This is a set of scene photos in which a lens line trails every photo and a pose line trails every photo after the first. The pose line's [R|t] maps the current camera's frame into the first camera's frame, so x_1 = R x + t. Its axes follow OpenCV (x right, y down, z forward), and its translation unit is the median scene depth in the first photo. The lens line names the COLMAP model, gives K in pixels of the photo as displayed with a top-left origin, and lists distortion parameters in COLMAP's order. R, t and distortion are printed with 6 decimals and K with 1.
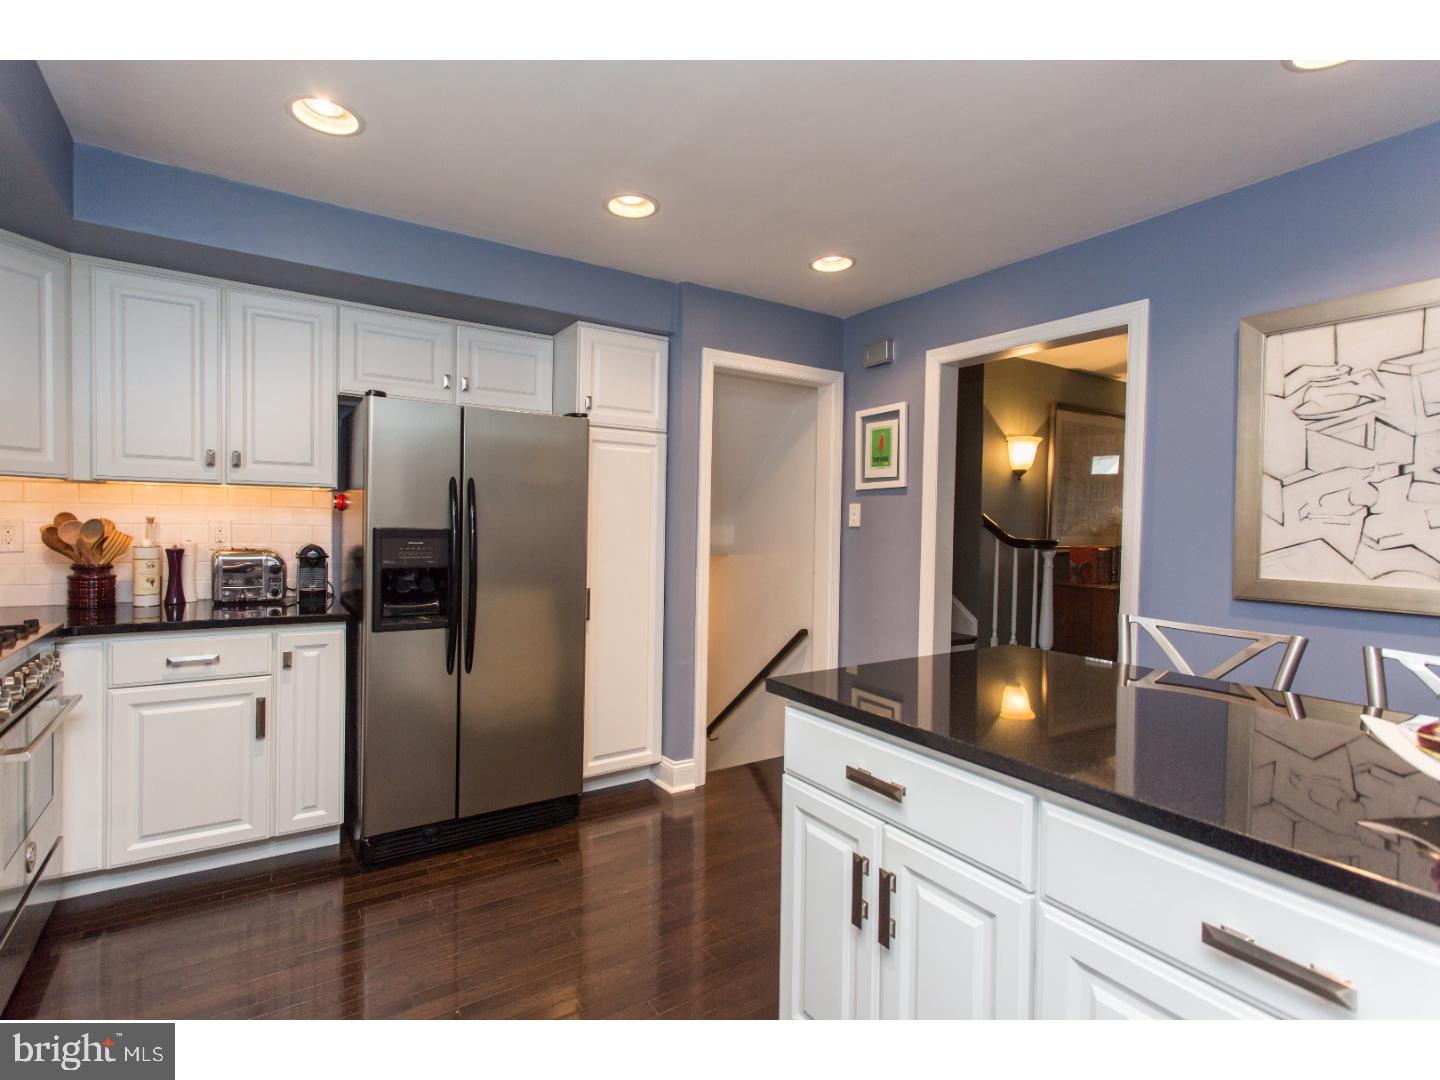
lens RADIAL K [[679.2, 0, 720.0], [0, 679.2, 540.0], [0, 0, 1]] dist [-0.020713, -0.000020]
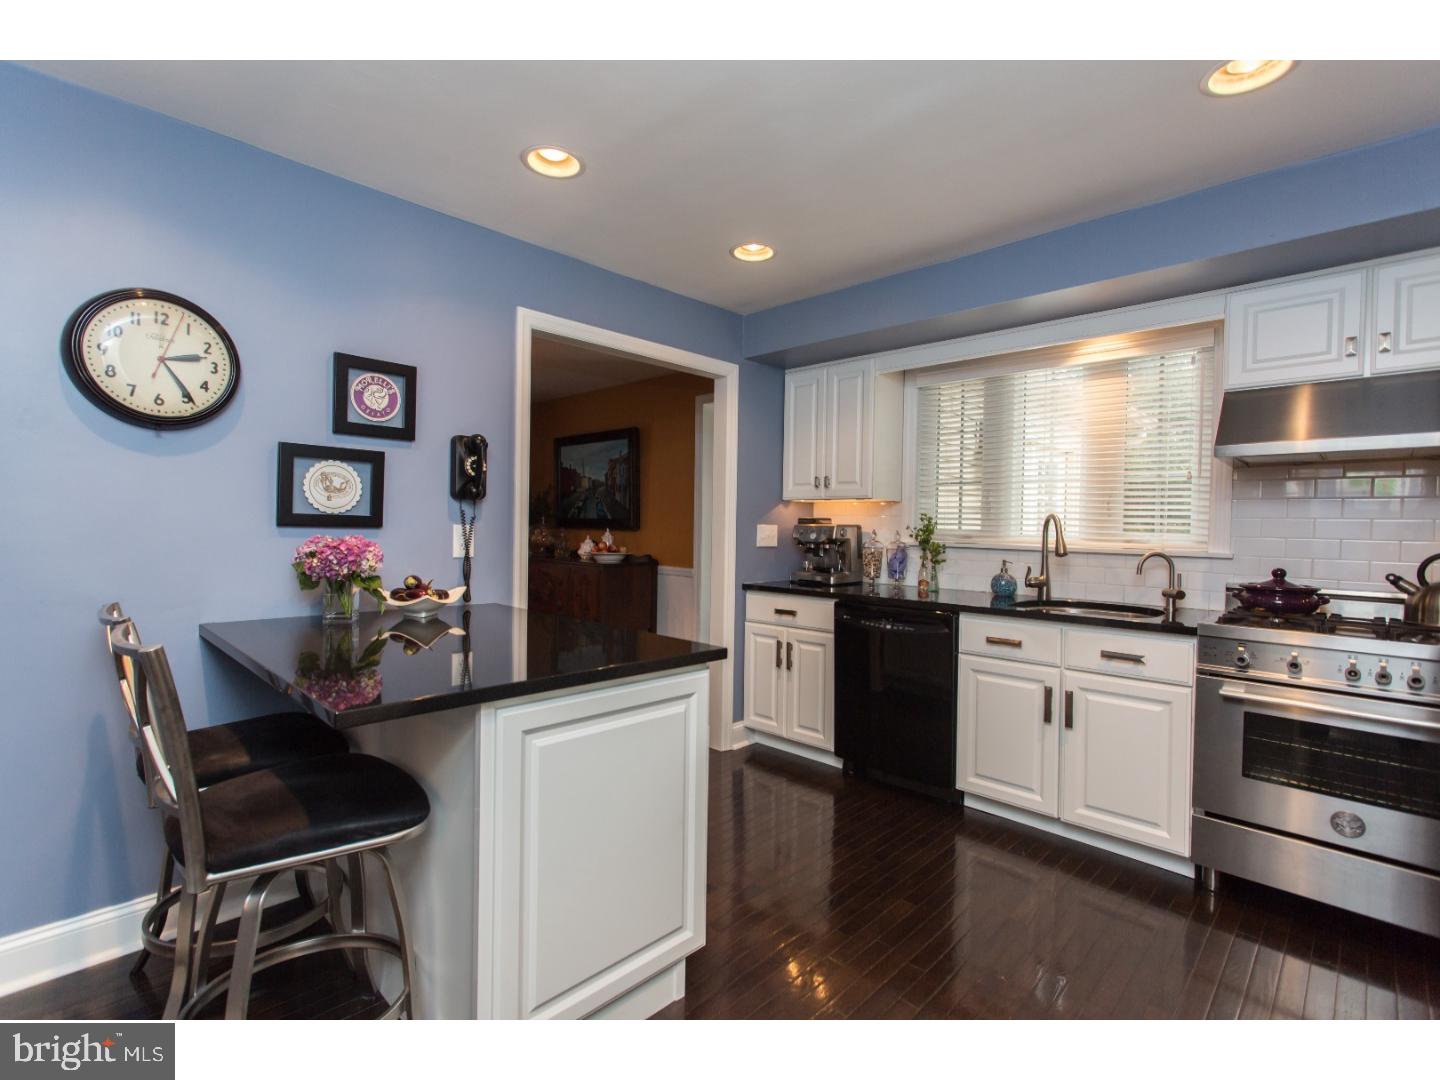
lens RADIAL K [[684.6, 0, 720.0], [0, 684.6, 540.0], [0, 0, 1]] dist [0.018228, 0.000263]
pose [[0.205050, 0.008714, -0.978713, 0.307112], [-0.030858, 0.999521, 0.002434, 0.004232], [0.978265, 0.029702, 0.205221, 0.209570]]
